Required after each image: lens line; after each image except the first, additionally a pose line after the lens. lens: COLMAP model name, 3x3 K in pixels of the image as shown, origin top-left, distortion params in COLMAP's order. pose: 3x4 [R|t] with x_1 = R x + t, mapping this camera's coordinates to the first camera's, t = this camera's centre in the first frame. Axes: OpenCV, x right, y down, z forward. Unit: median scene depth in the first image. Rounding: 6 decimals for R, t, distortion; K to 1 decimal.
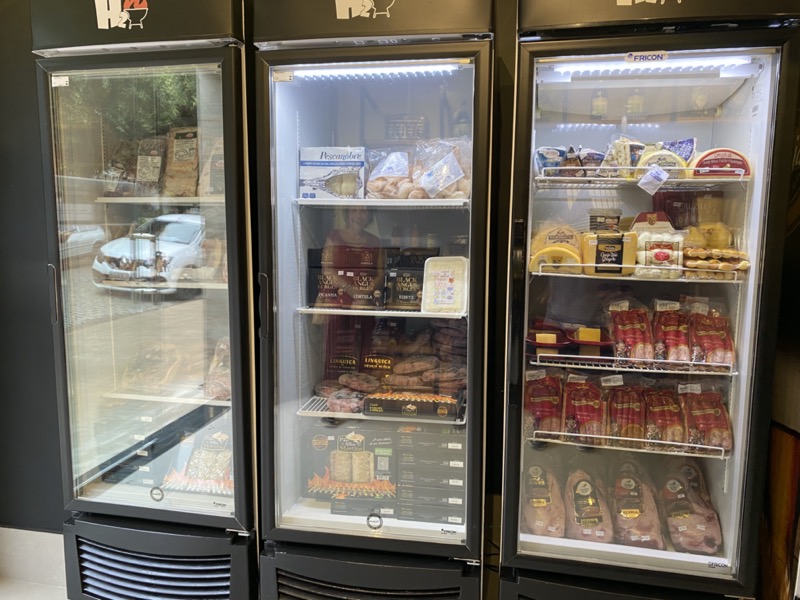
lens RADIAL K [[618.9, 0, 400.6], [0, 618.9, 298.2], [0, 0, 1]] dist [0.016555, -0.016338]
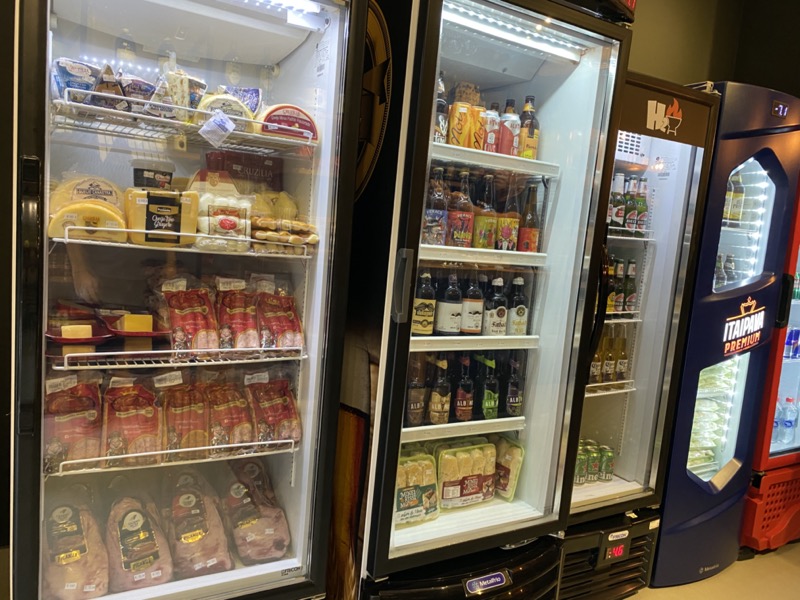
lens RADIAL K [[618.9, 0, 401.3], [0, 618.9, 300.4], [0, 0, 1]] dist [0.016555, -0.016338]
pose [[0.739449, -0.026936, 0.672673, 0.031055], [0.008497, 0.999493, 0.030682, 0.010156], [-0.673159, -0.016972, 0.739303, 0.221108]]
